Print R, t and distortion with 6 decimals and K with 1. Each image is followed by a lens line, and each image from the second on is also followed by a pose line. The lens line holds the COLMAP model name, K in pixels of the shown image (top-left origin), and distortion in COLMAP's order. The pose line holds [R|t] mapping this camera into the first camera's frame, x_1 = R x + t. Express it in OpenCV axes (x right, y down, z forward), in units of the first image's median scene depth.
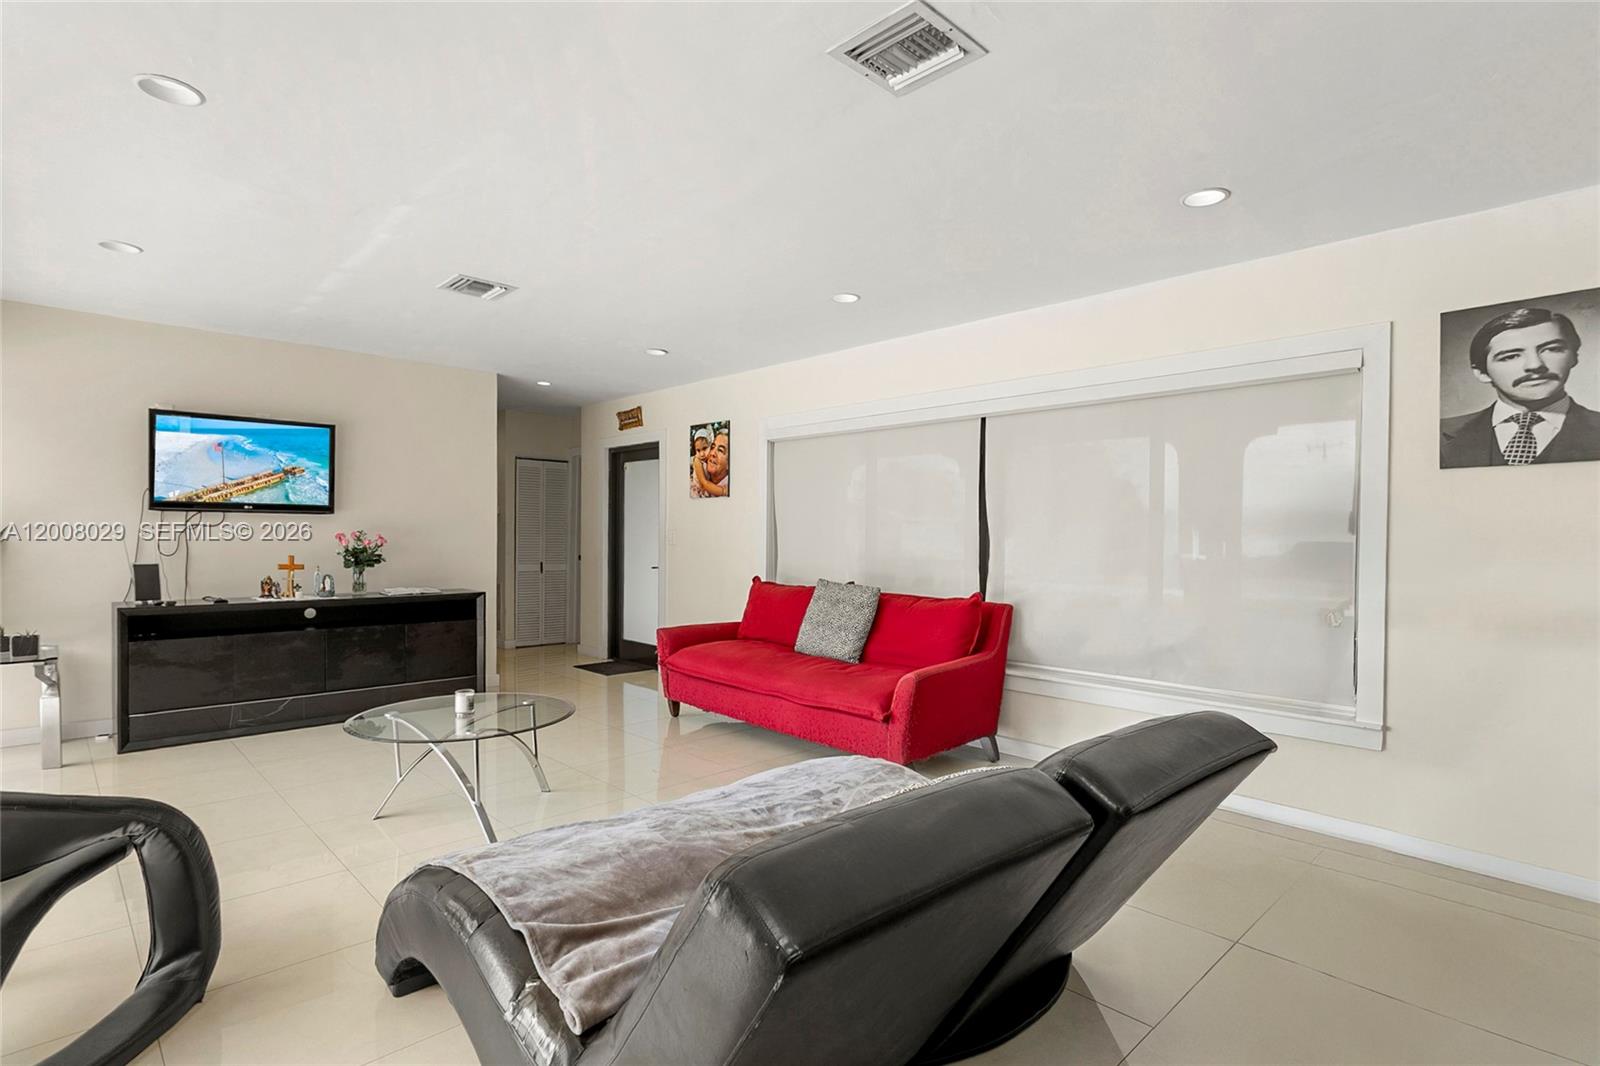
lens RADIAL K [[775.1, 0, 813.6], [0, 775.1, 558.3], [0, 0, 1]] dist [-0.002972, -0.002686]
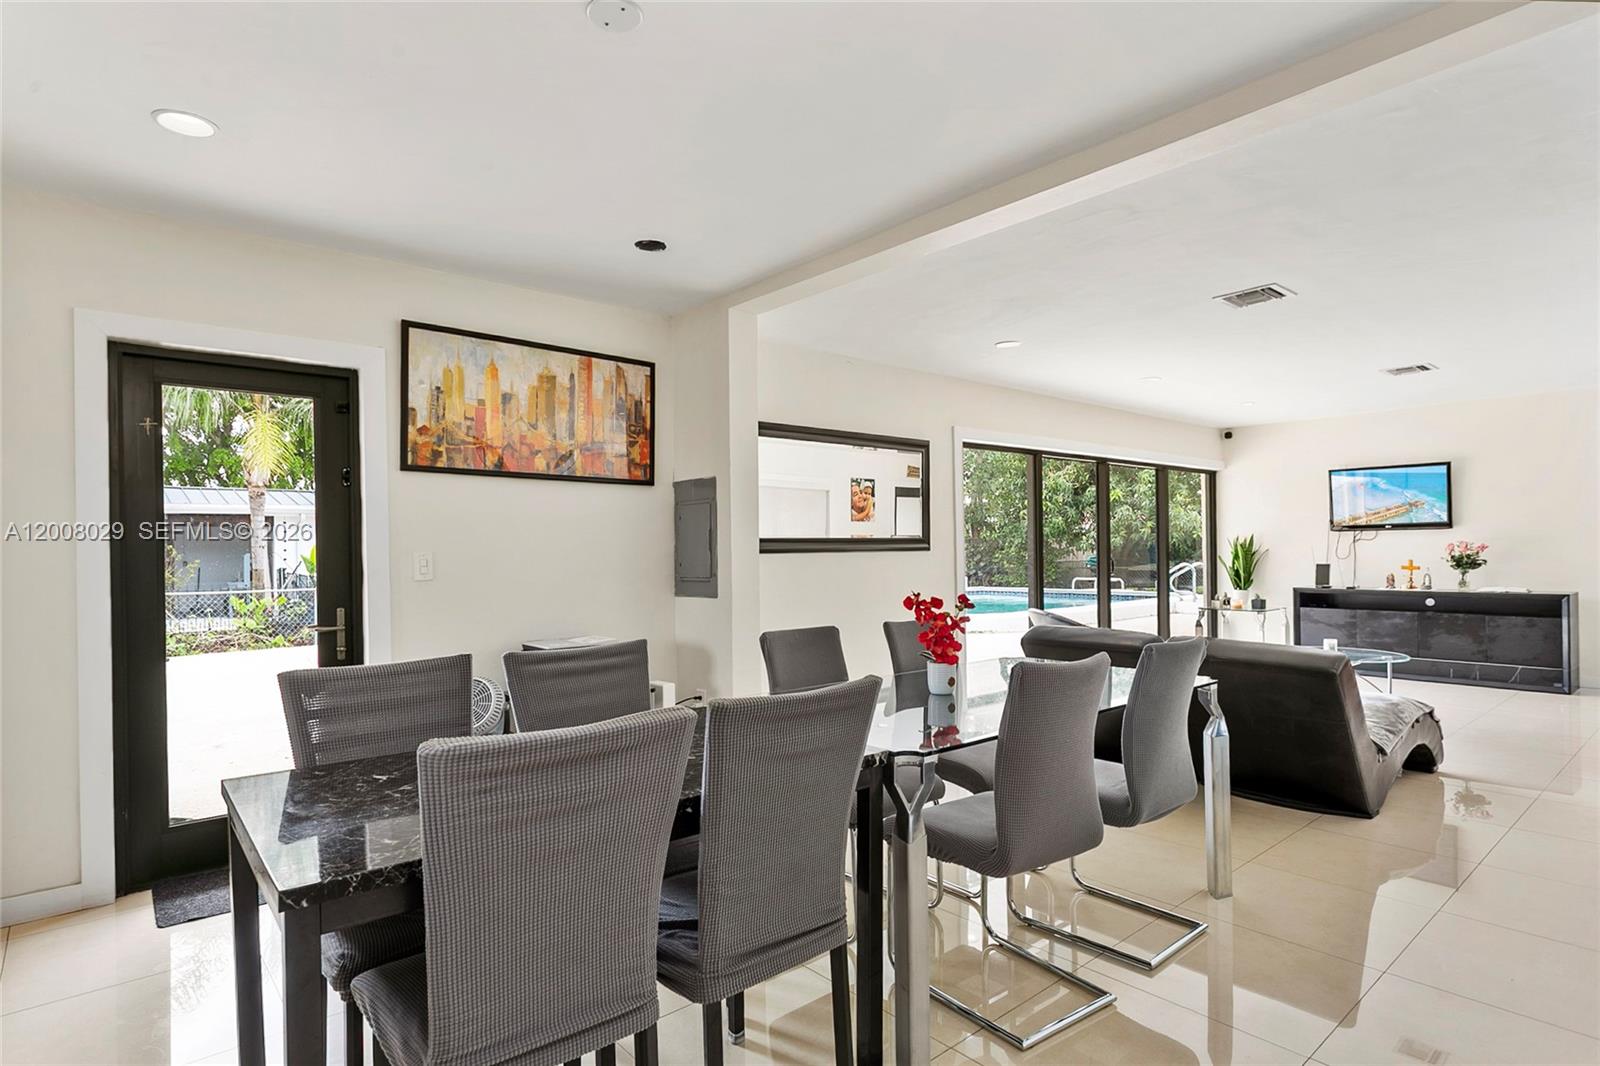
lens RADIAL K [[831.8, 0, 807.9], [0, 831.8, 540.2], [0, 0, 1]] dist [-0.007523, 0.000784]
pose [[-0.065231, -0.017149, -0.997723, 0.925073], [-0.017445, 0.999719, -0.016043, 0.004452], [0.997718, 0.016358, -0.065512, -0.002261]]
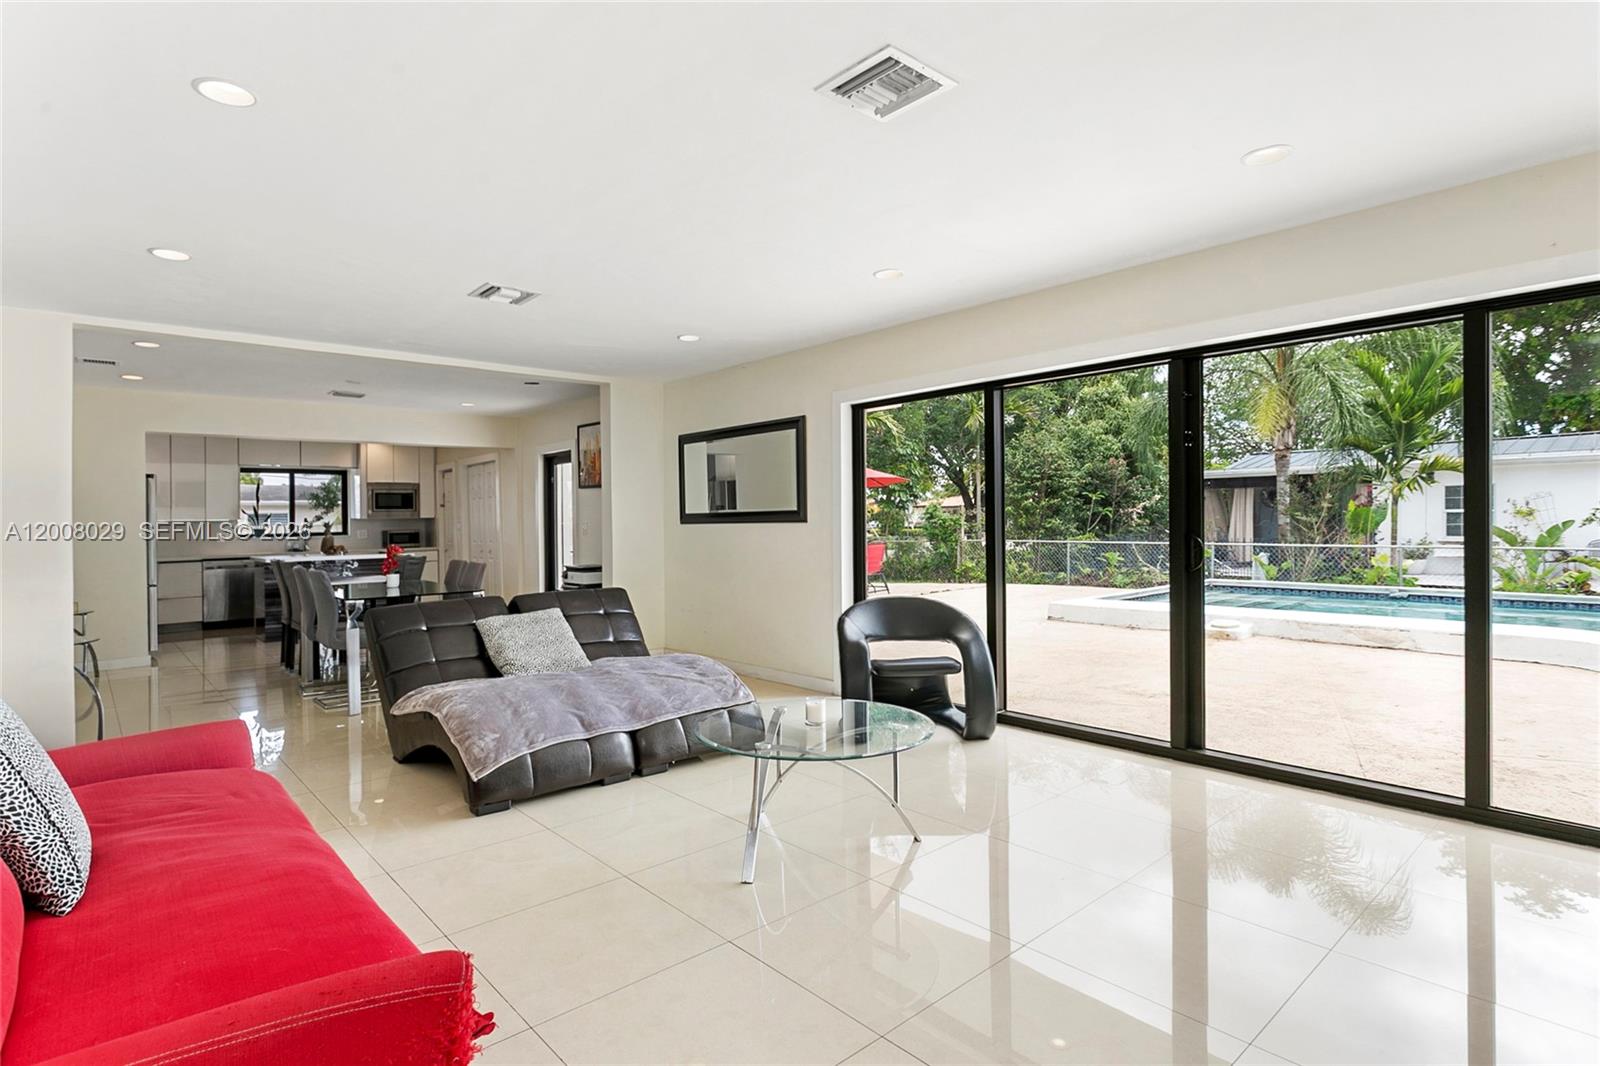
lens RADIAL K [[831.8, 0, 808.6], [0, 831.8, 519.9], [0, 0, 1]] dist [-0.007523, 0.000784]
pose [[-0.998462, 0.007743, 0.054897, -0.330457], [0.009311, 0.999554, 0.028361, -0.039014], [-0.054653, 0.028828, -0.998089, 1.297825]]
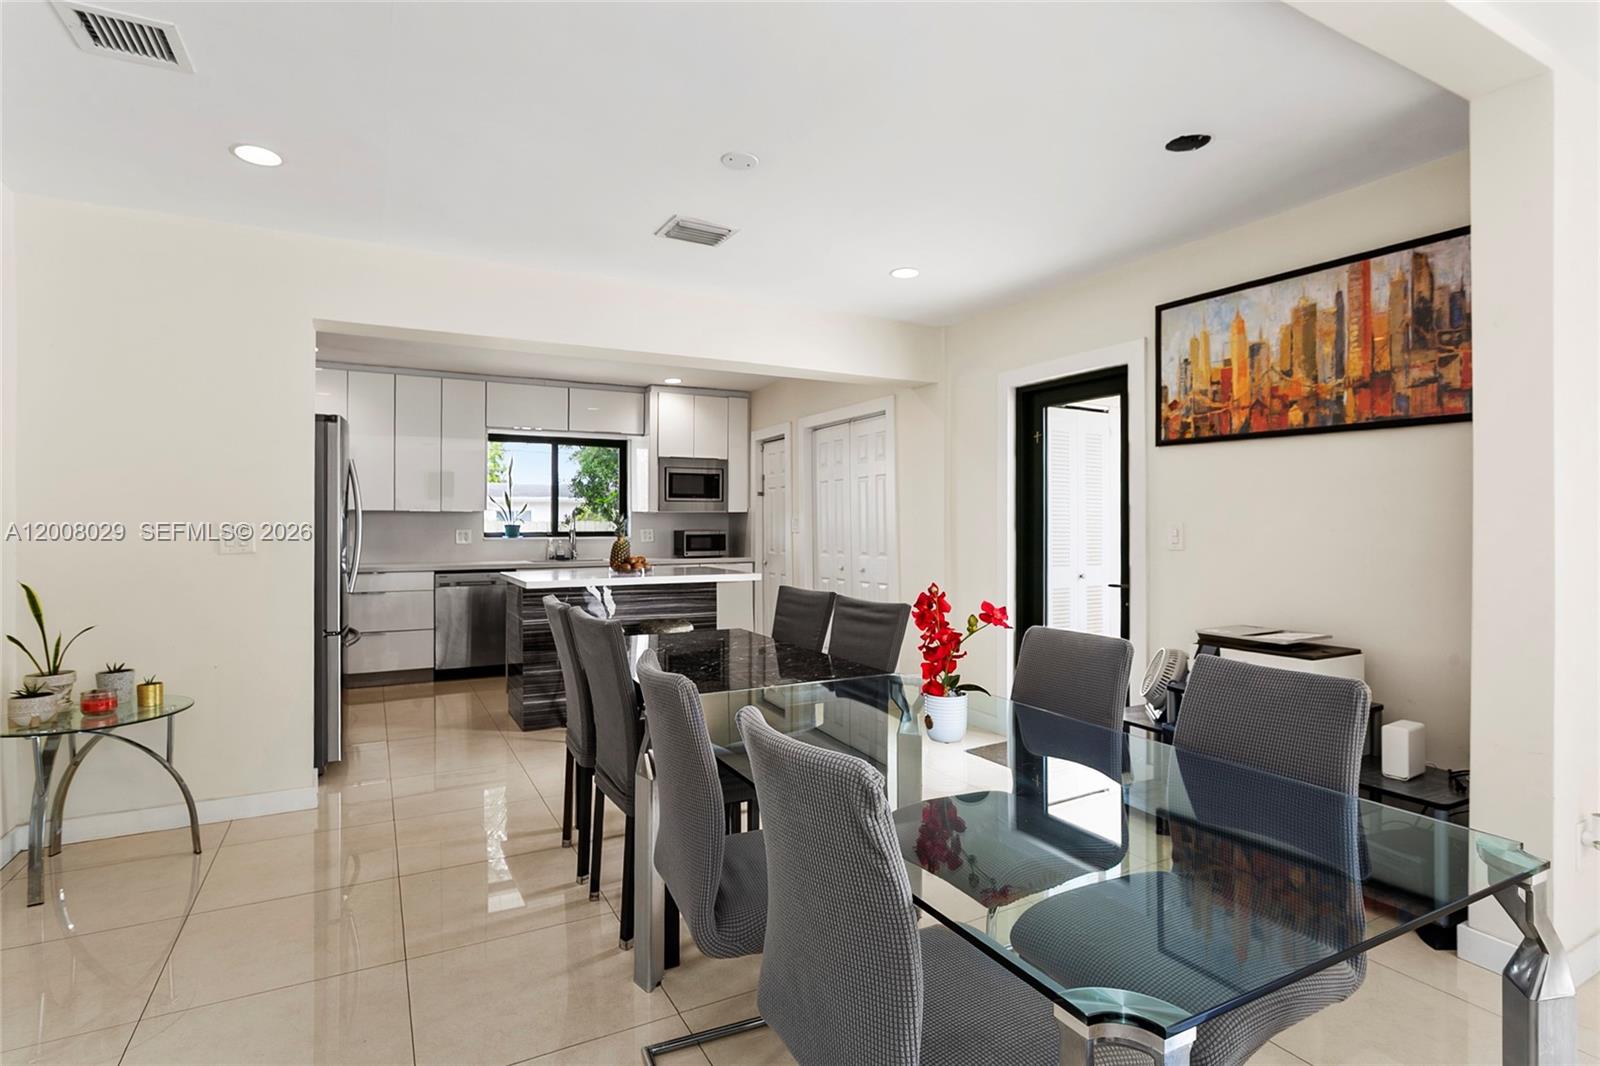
lens RADIAL K [[793.9, 0, 792.1], [0, 793.9, 526.5], [0, 0, 1]] dist [-0.012693, -0.000158]
pose [[-0.957011, -0.009448, 0.289899, 0.348470], [0.000712, 0.999390, 0.034920, -0.012422], [-0.290052, 0.033625, -0.956420, 0.404196]]
